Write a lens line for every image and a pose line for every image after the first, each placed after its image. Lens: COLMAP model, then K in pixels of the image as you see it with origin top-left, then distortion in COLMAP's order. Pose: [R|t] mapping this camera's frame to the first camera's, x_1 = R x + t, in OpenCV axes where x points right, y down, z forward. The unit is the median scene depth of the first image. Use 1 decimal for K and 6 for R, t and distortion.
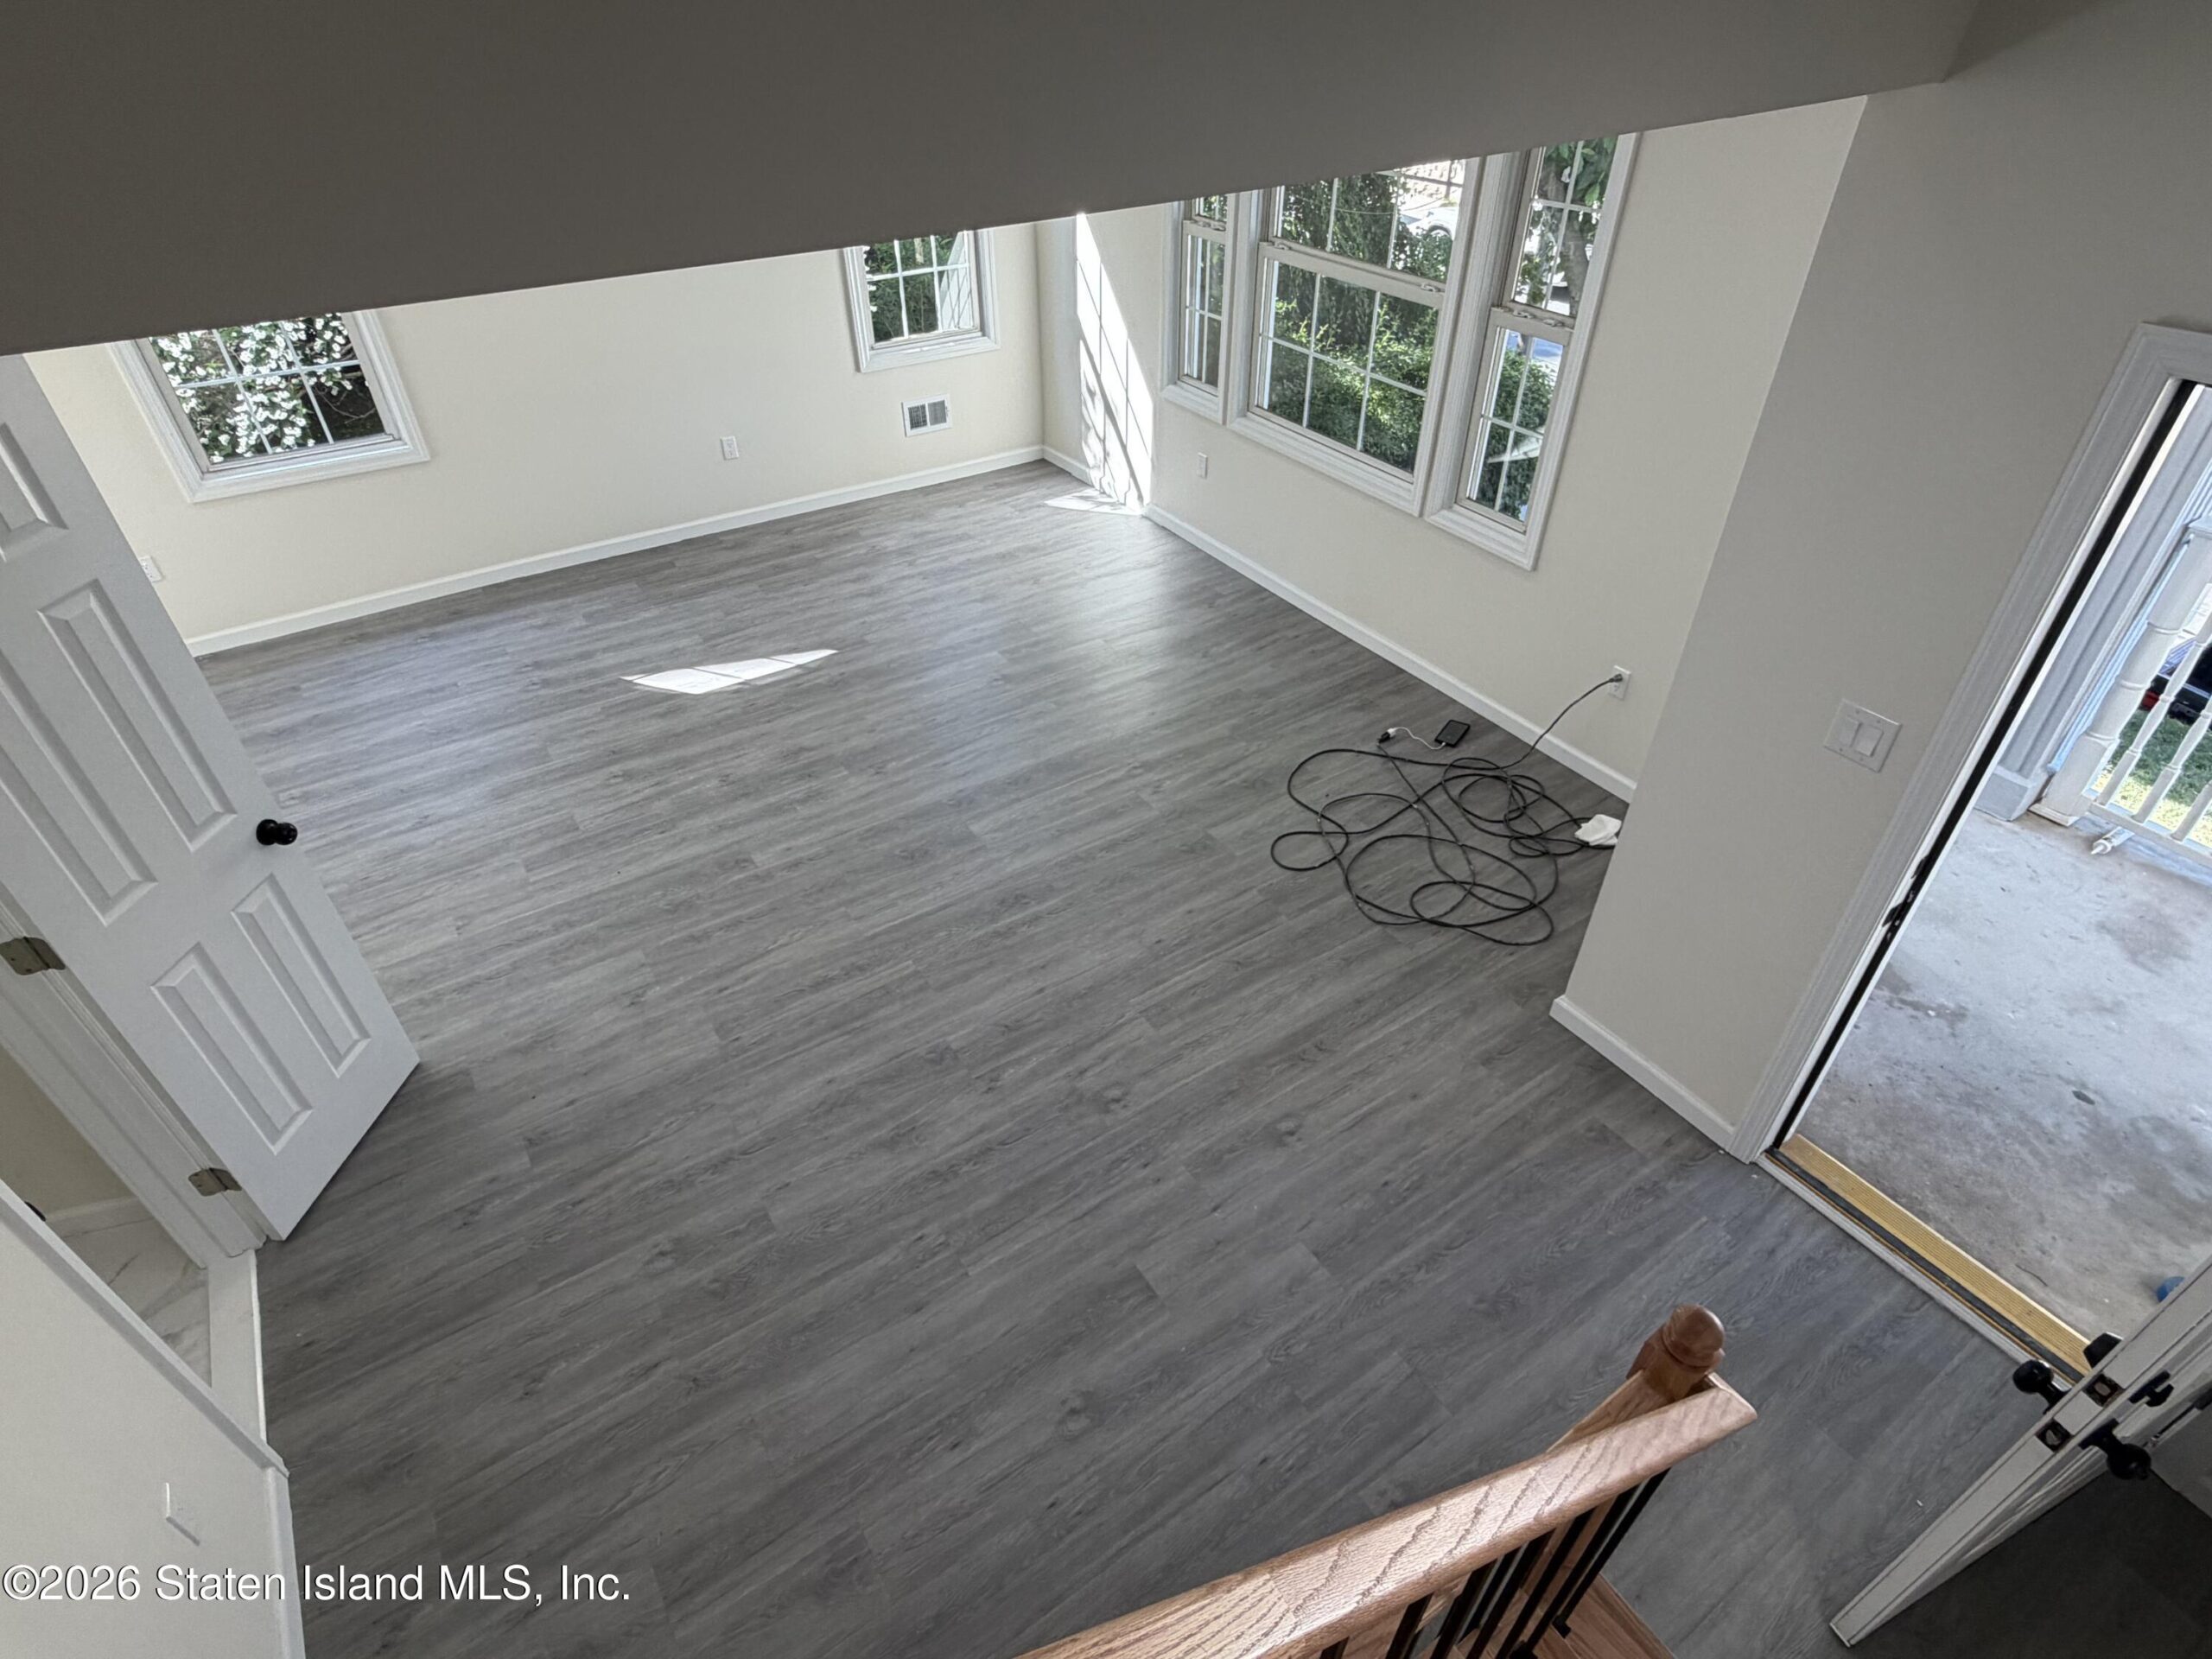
lens RADIAL K [[1140.5, 0, 1103.5], [0, 1140.5, 827.3], [0, 0, 1]] dist [-0.000432, -0.000811]
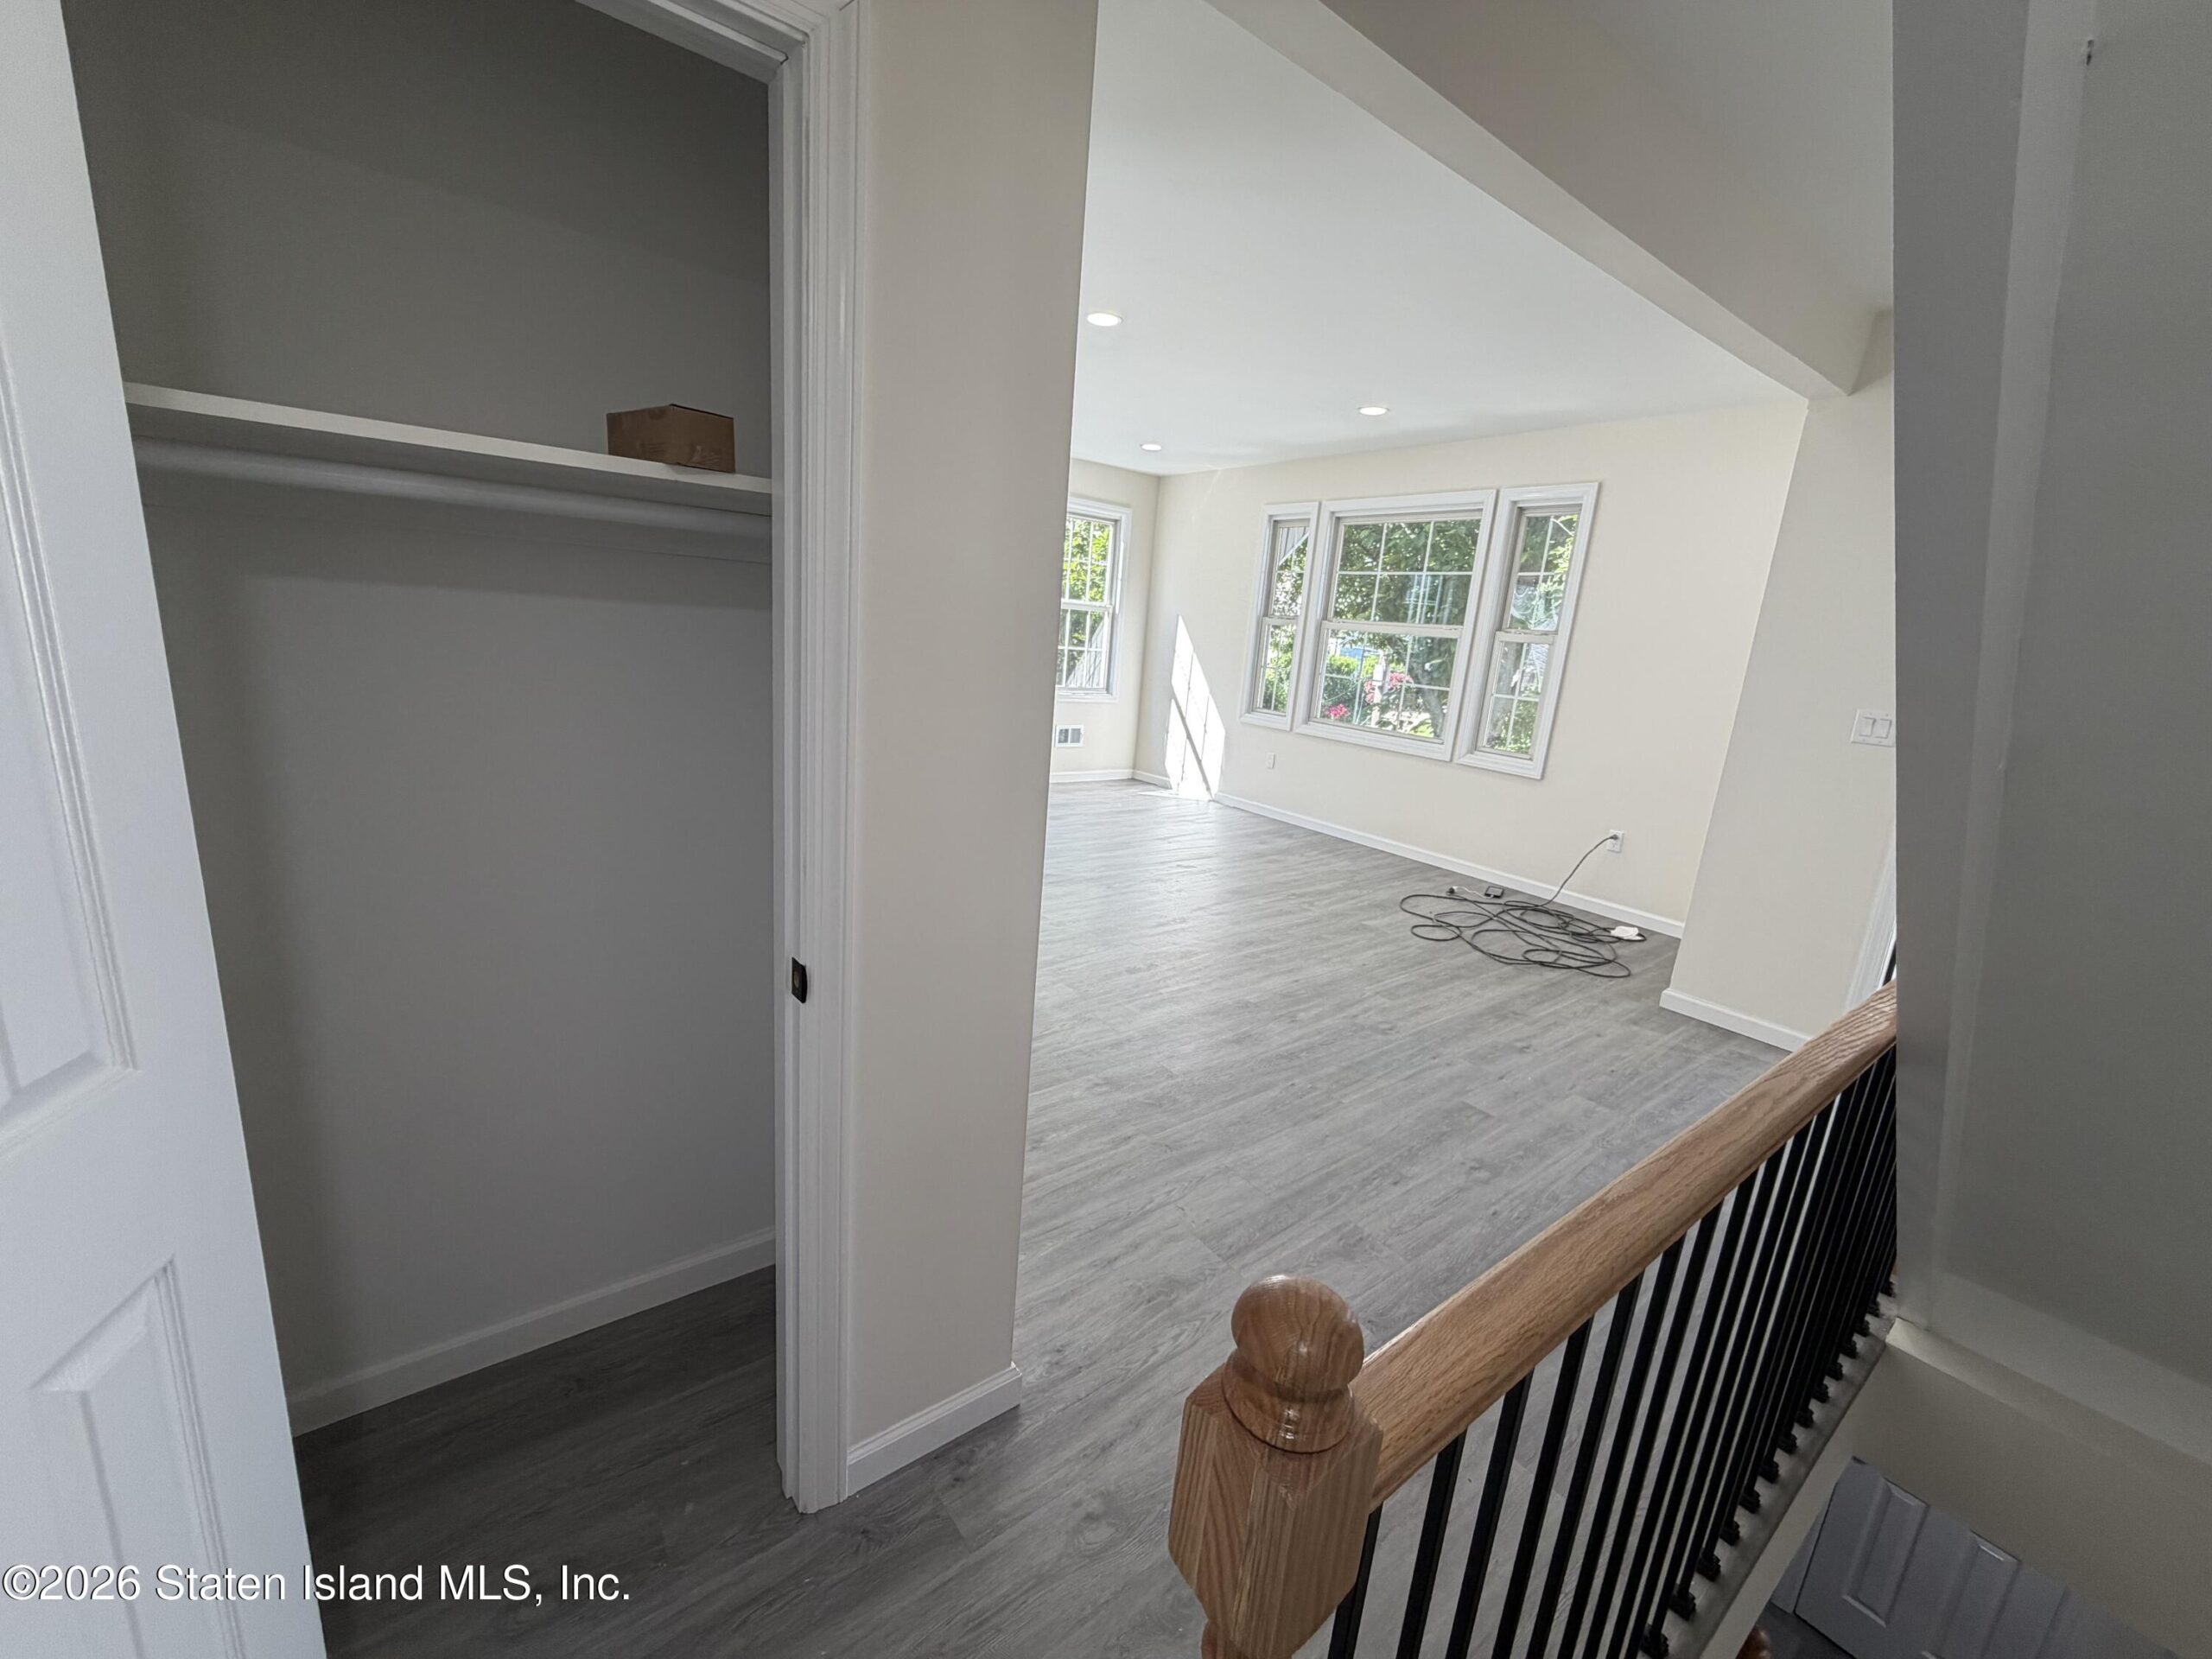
lens RADIAL K [[881.1, 0, 1098.5], [0, 881.1, 828.3], [0, 0, 1]] dist [-0.000048, -0.000268]
pose [[0.993599, 0.065765, 0.091844, -0.318329], [-0.021870, 0.909661, -0.414776, 0.334998], [-0.110824, 0.410113, 0.905277, 0.003896]]
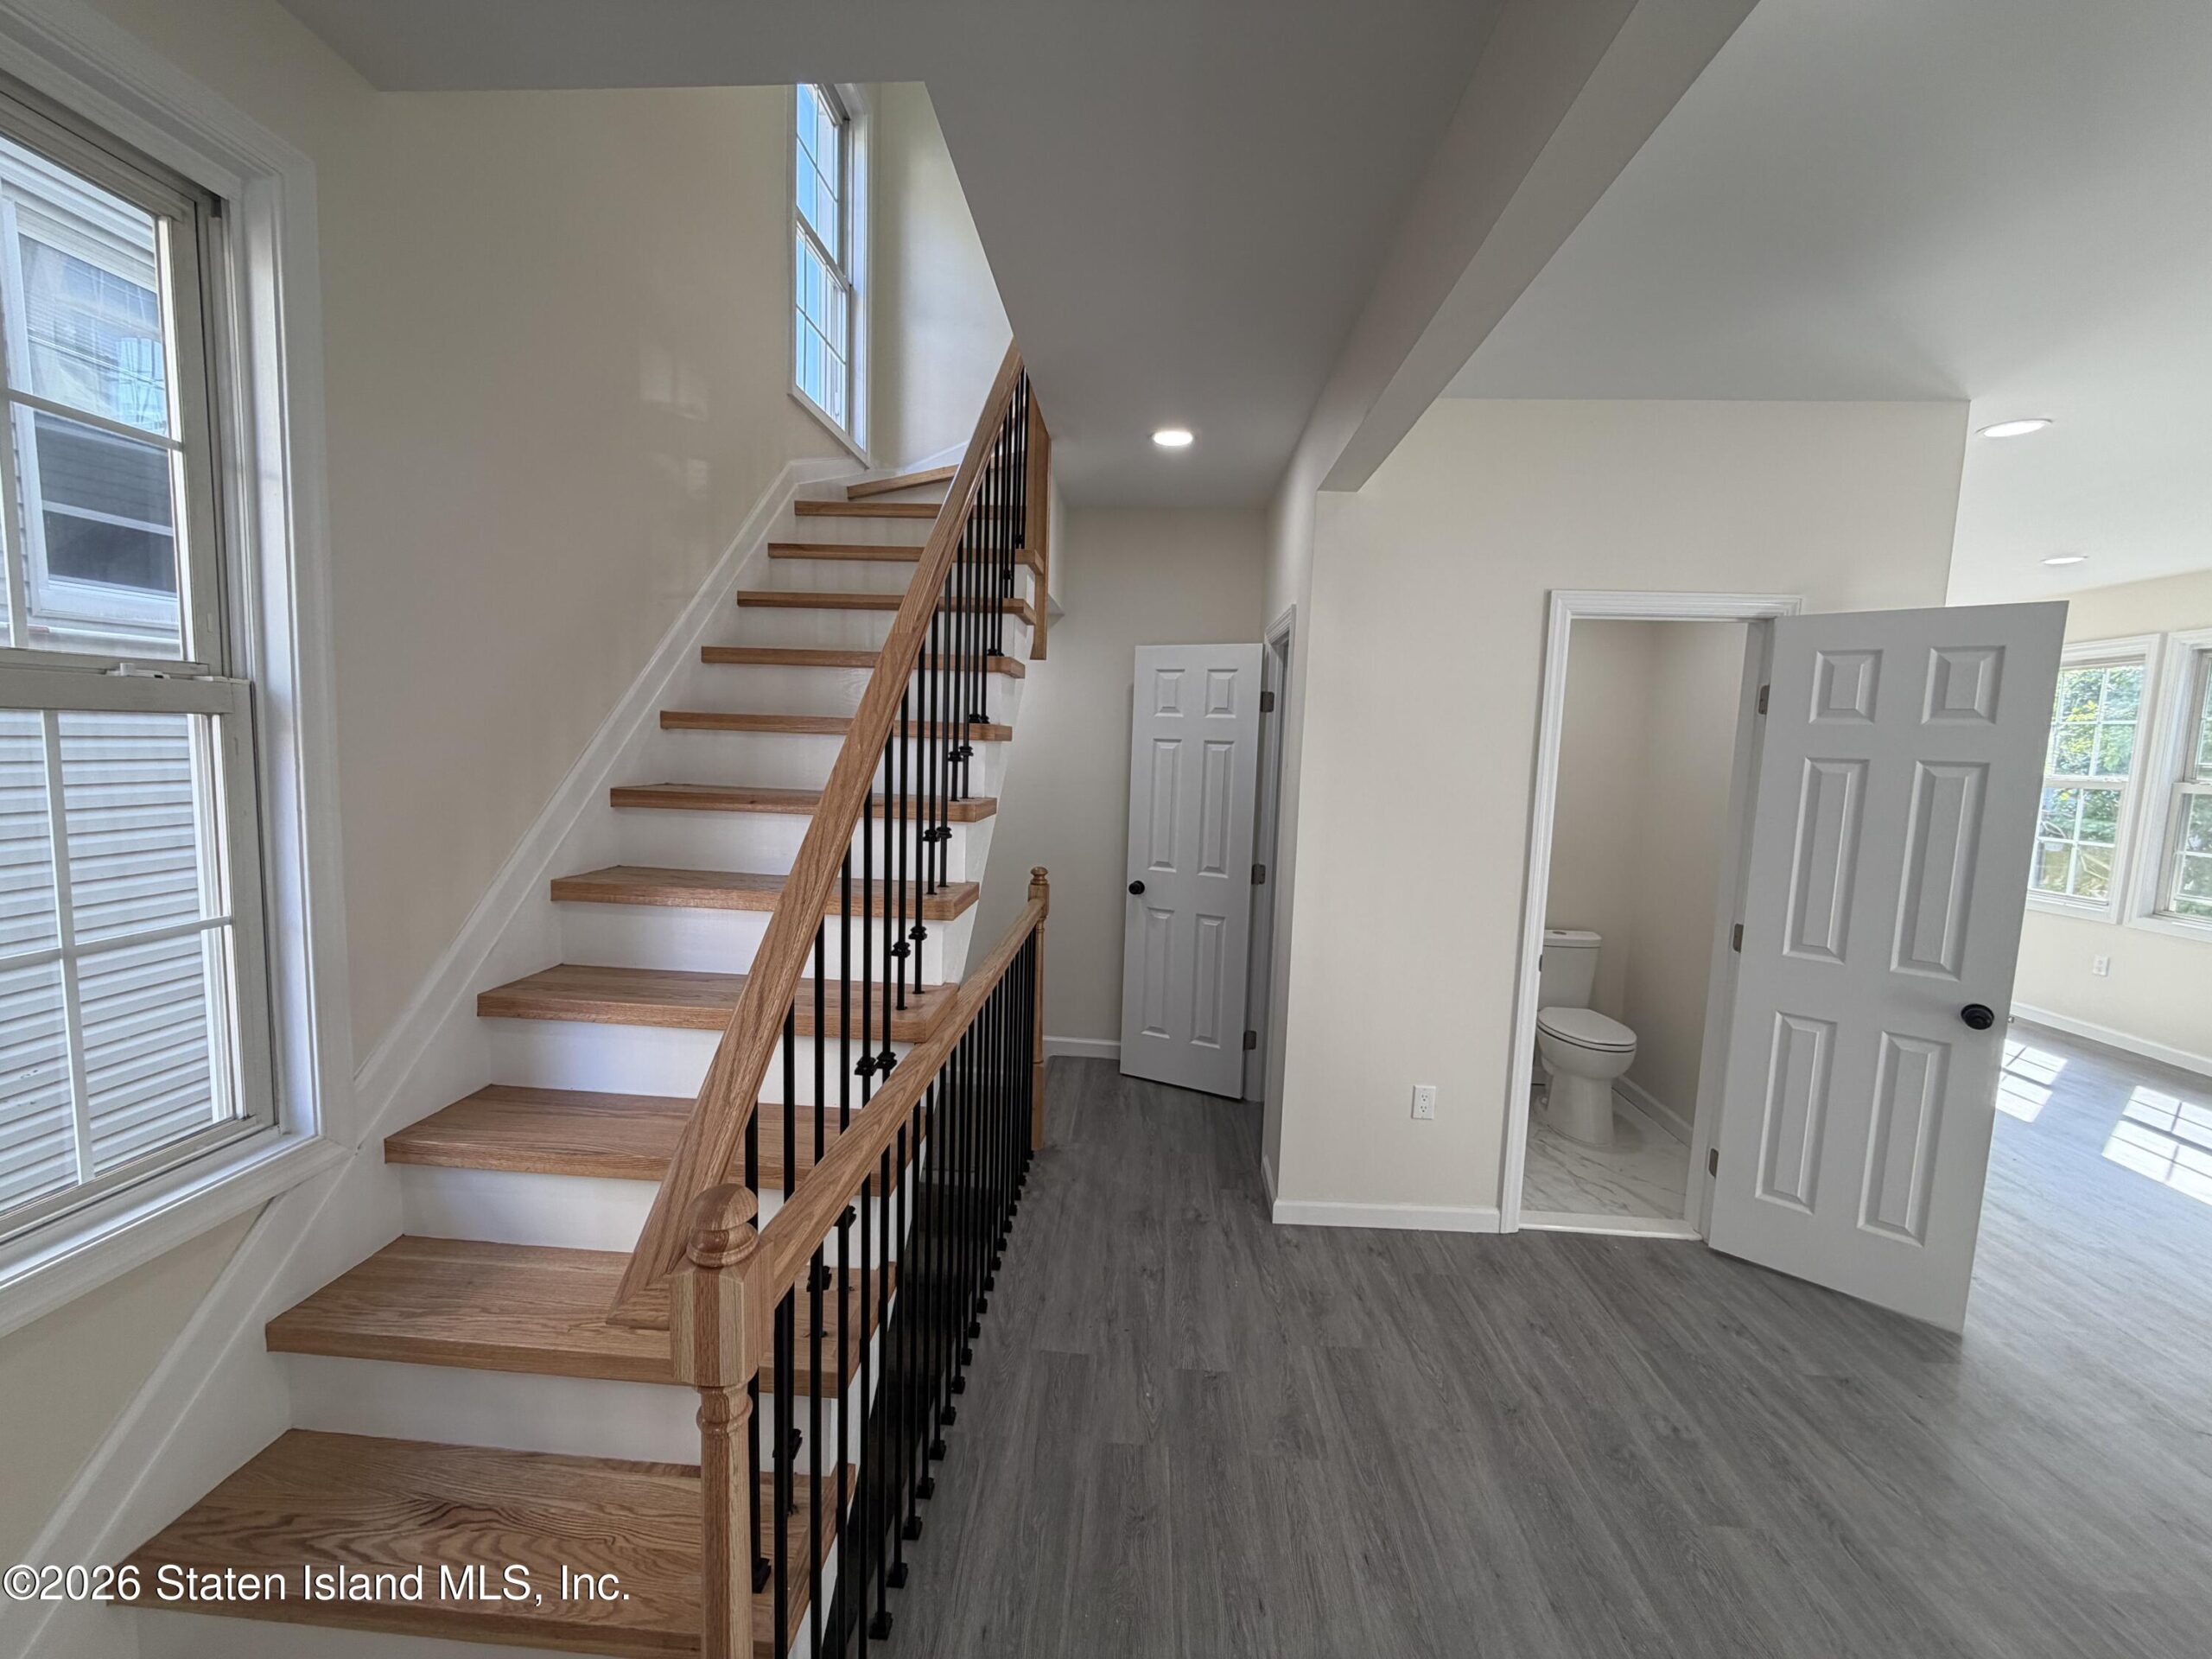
lens RADIAL K [[881.1, 0, 1099.6], [0, 881.1, 829.1], [0, 0, 1]] dist [-0.000048, -0.000268]
pose [[-0.595924, 0.069795, -0.800002, 0.286783], [-0.514311, 0.731919, 0.446967, -0.044932], [0.616732, 0.677808, -0.400271, 0.426051]]
